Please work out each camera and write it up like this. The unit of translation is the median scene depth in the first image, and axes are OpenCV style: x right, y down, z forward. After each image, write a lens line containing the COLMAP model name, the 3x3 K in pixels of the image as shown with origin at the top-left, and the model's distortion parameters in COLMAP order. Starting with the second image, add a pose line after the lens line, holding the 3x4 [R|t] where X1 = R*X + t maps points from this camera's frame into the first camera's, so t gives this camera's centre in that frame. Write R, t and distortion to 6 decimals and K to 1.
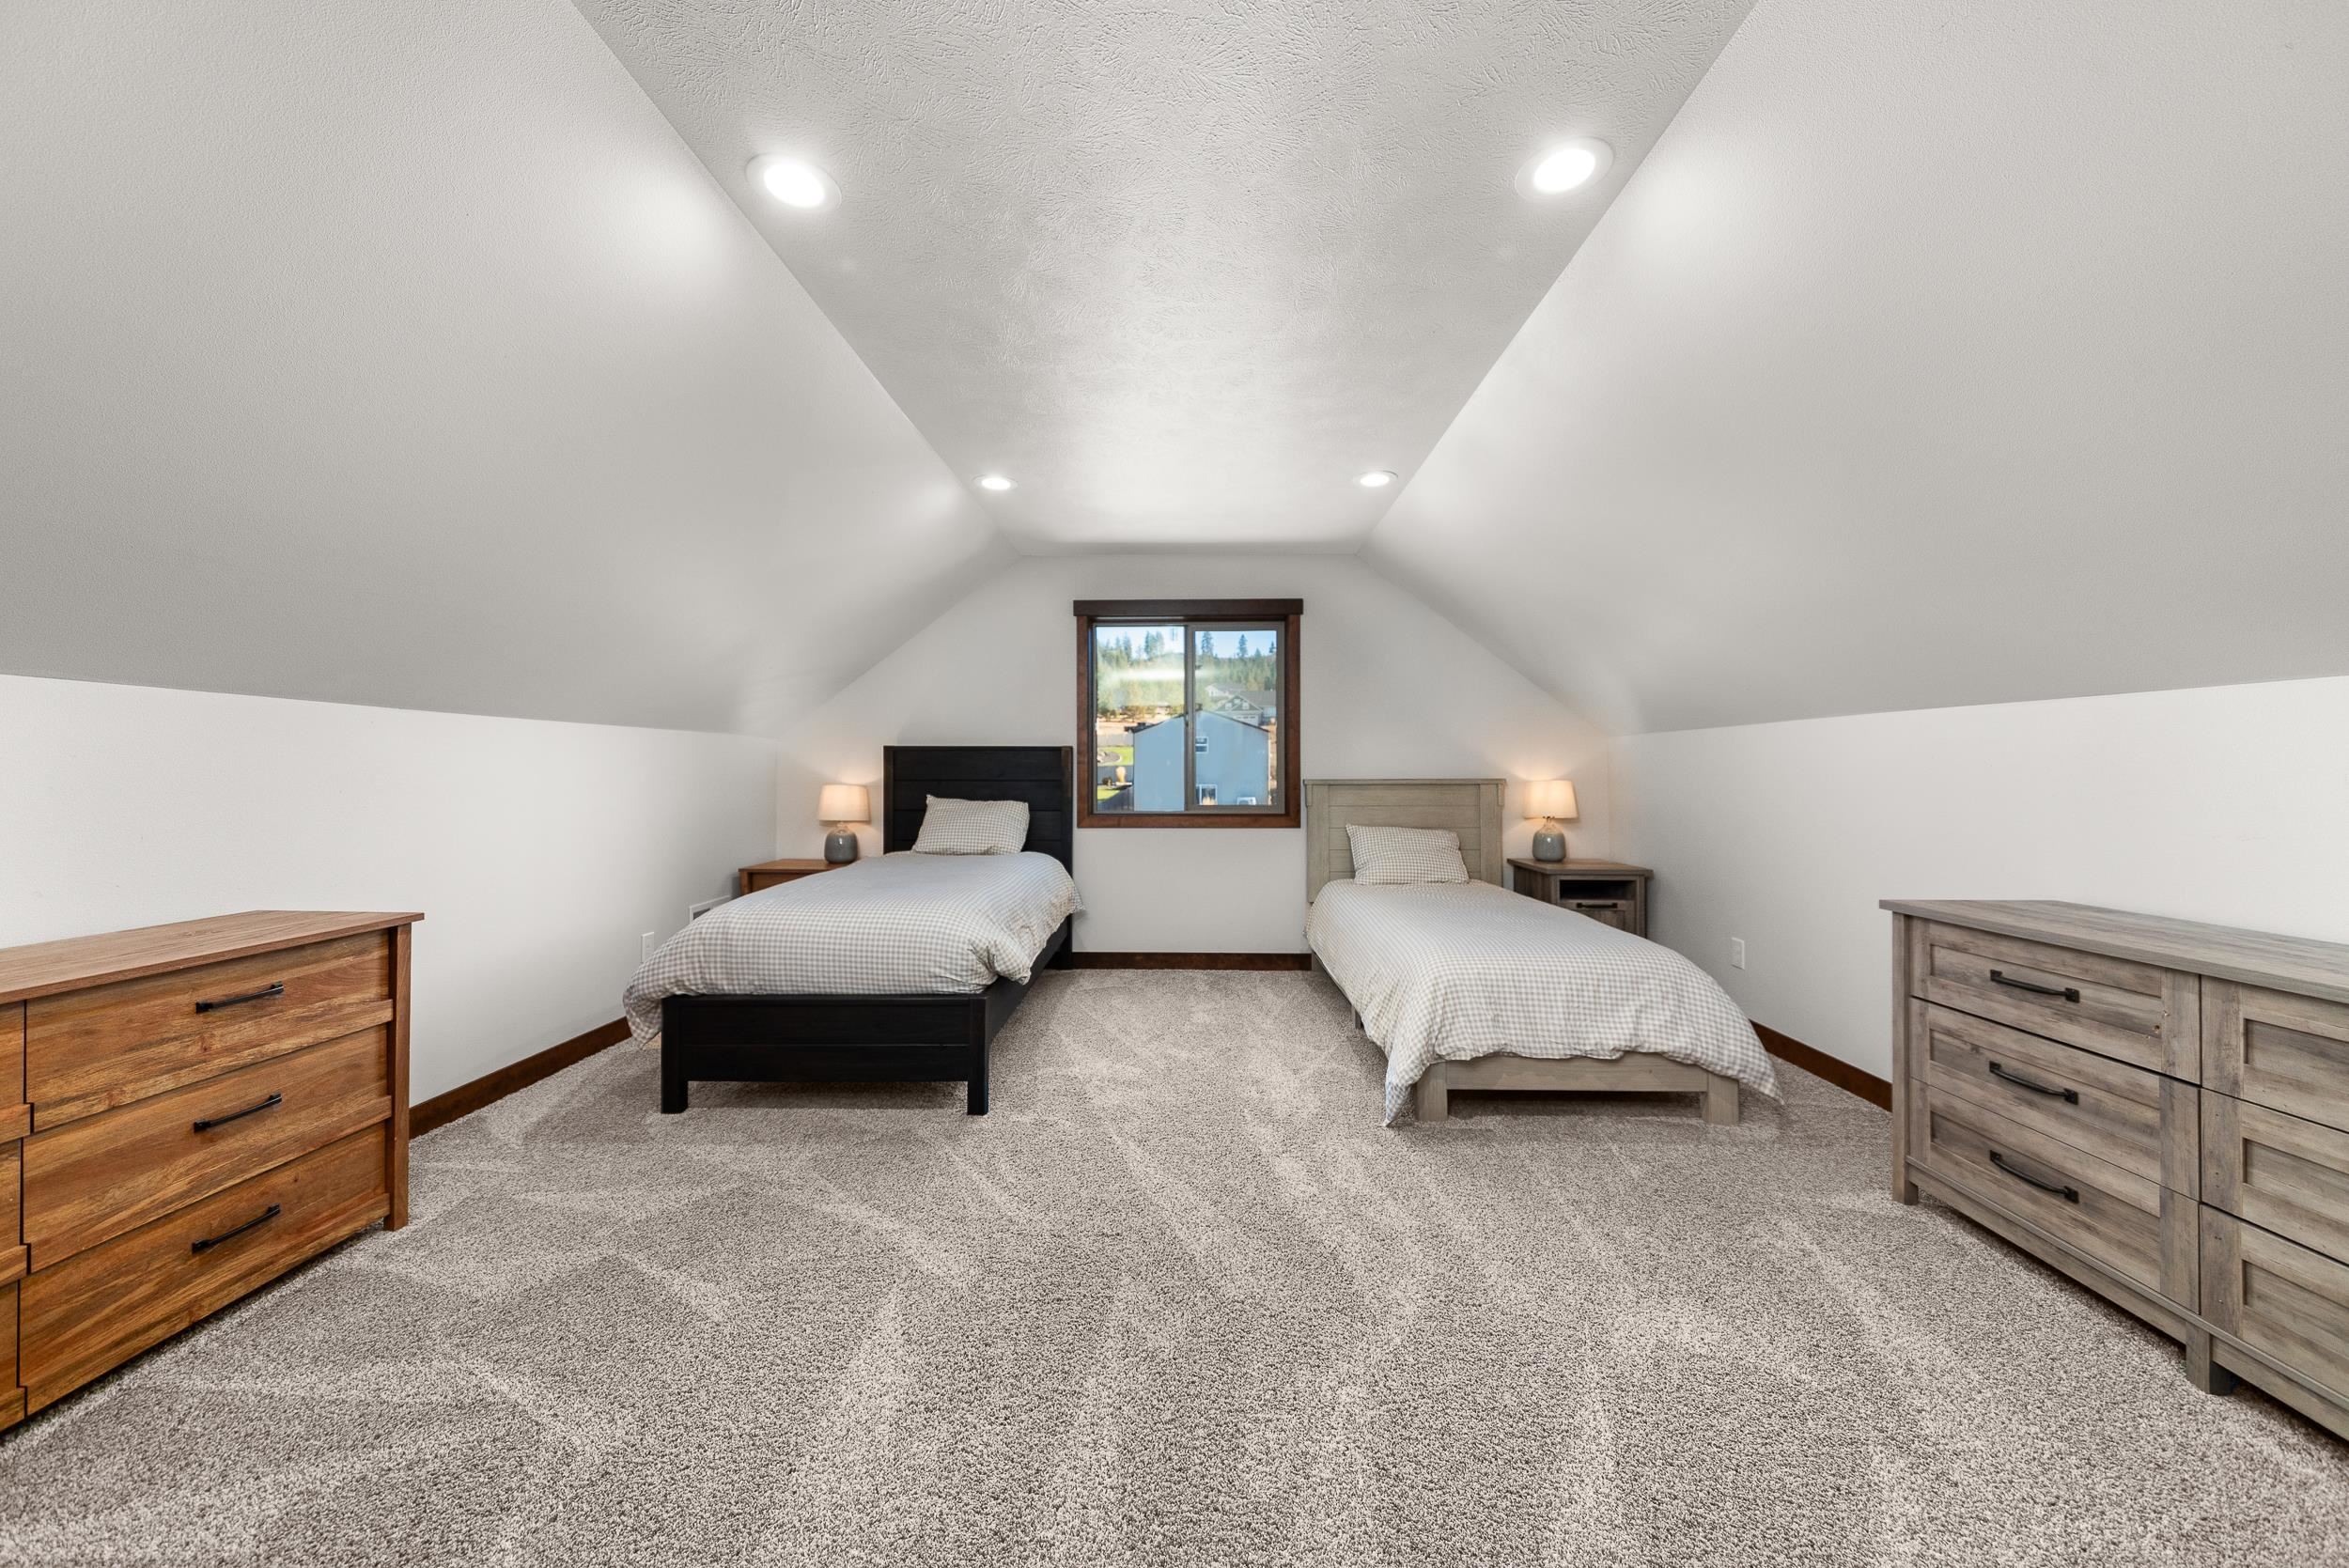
lens RADIAL K [[824.1, 0, 1160.1], [0, 824.1, 766.7], [0, 0, 1]] dist [0.020908, -0.010281]
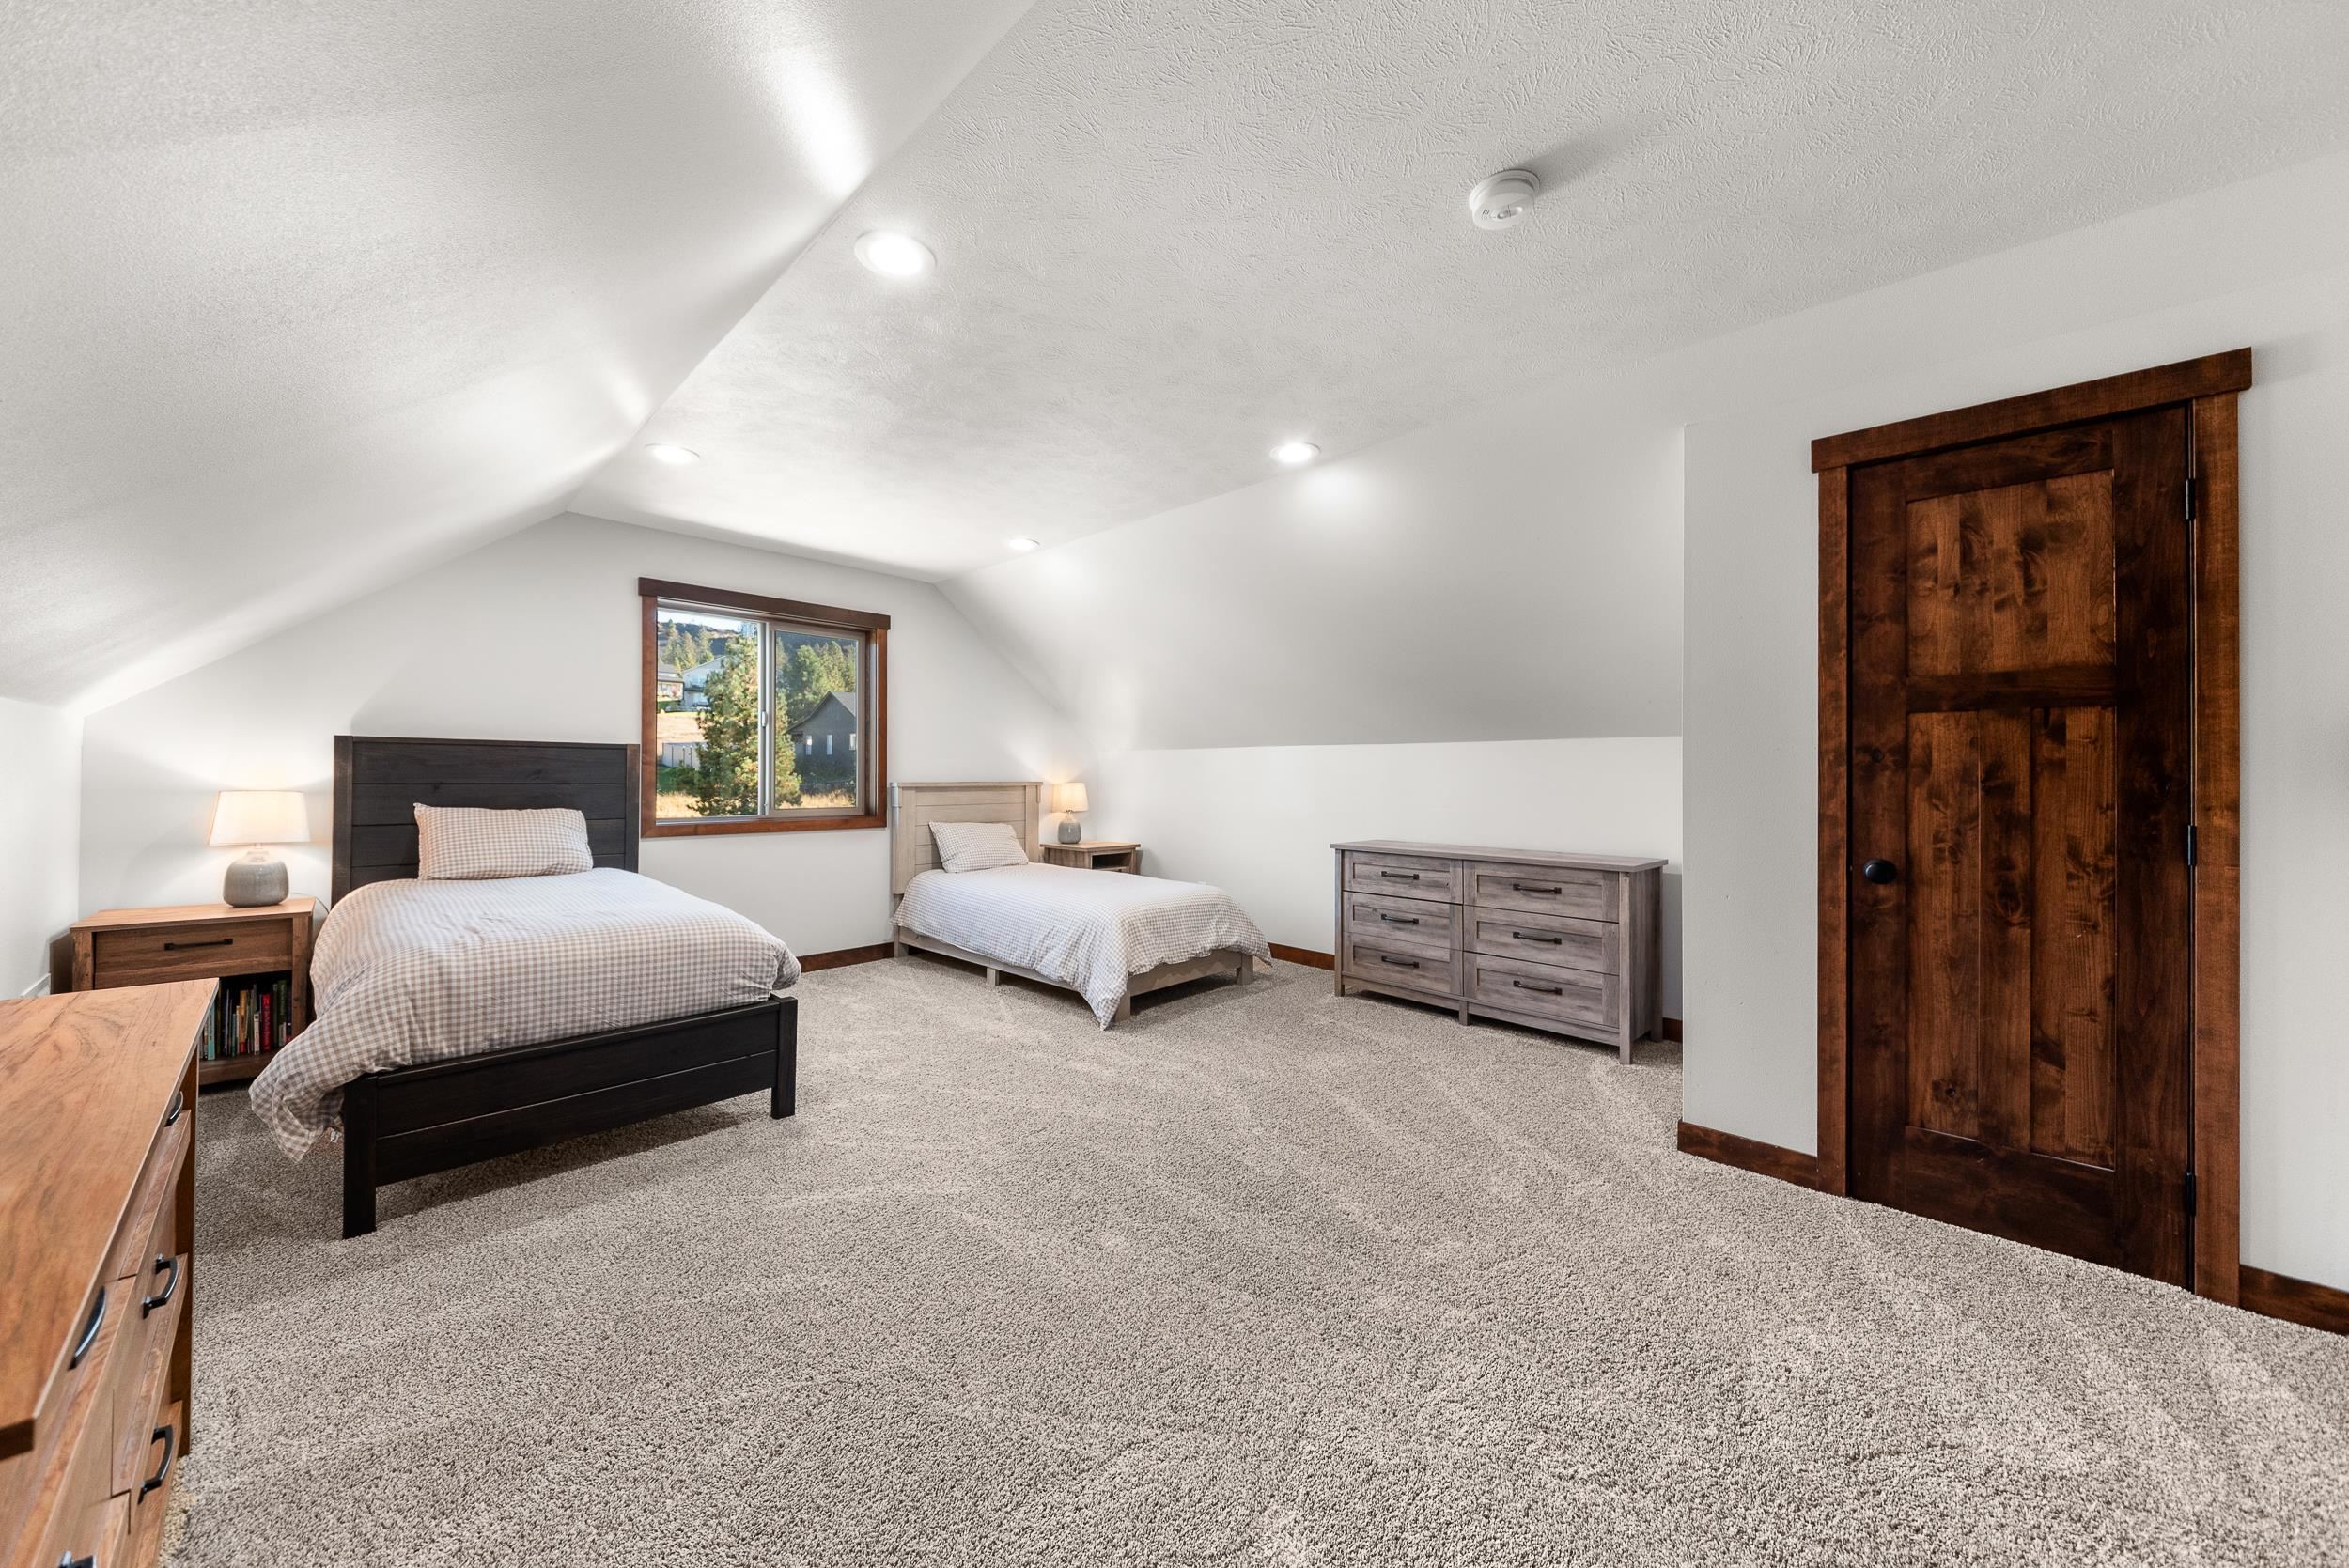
lens RADIAL K [[836.1, 0, 1163.3], [0, 836.1, 760.2], [0, 0, 1]] dist [0.010453, -0.000352]
pose [[0.677509, 0.018764, 0.735275, -0.764846], [-0.011605, 0.999823, -0.014822, -0.001848], [-0.735423, 0.001509, 0.677607, -0.033497]]
